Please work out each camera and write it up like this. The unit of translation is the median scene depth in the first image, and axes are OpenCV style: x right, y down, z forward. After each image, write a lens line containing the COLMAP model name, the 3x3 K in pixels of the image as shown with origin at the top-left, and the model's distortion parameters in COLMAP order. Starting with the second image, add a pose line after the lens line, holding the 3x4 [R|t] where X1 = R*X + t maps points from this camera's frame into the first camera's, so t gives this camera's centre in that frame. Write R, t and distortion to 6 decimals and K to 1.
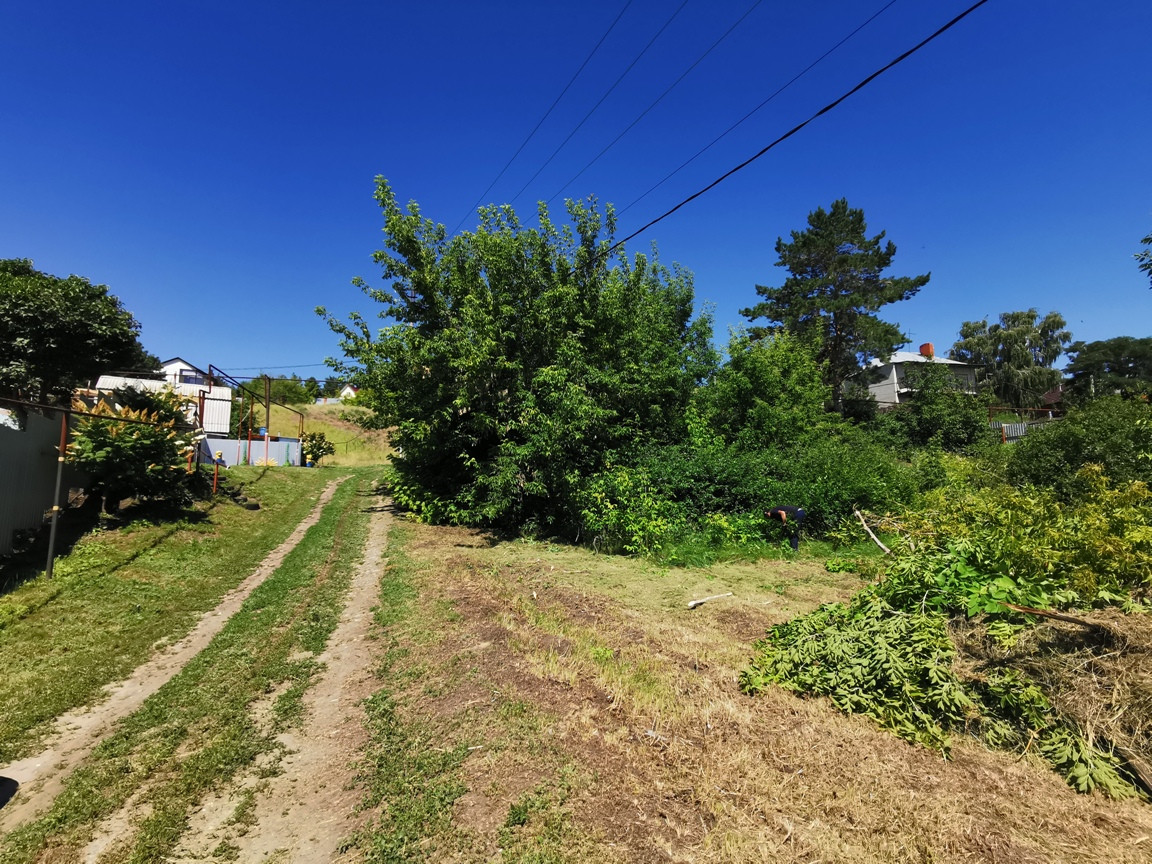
lens RADIAL K [[556.2, 0, 576.0], [0, 556.2, 432.0], [0, 0, 1]] dist [-0.029629, 0.039642]
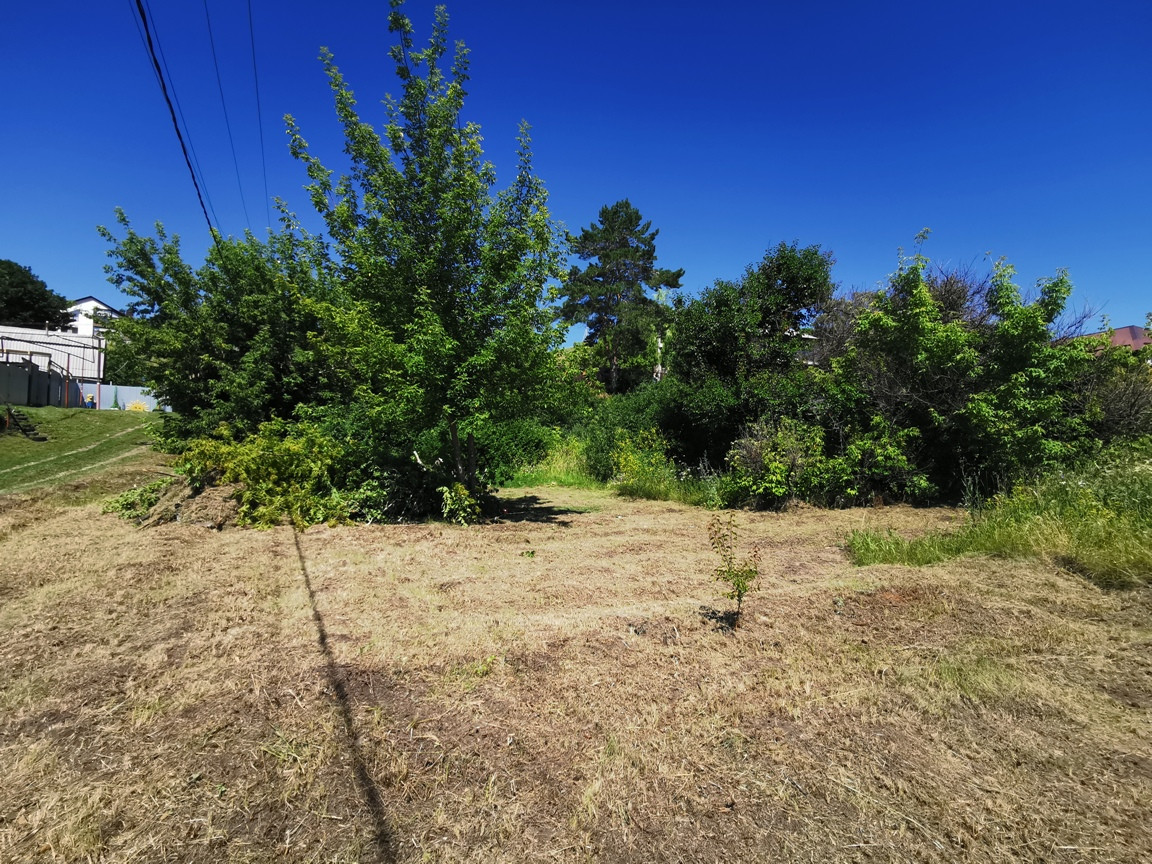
lens RADIAL K [[565.9, 0, 580.3], [0, 565.9, 424.1], [0, 0, 1]] dist [-0.029717, 0.043349]
pose [[0.998013, 0.029216, 0.055818, 0.265192], [-0.033086, 0.997018, 0.069717, -0.018026], [-0.053615, -0.071425, 0.996004, -0.181240]]
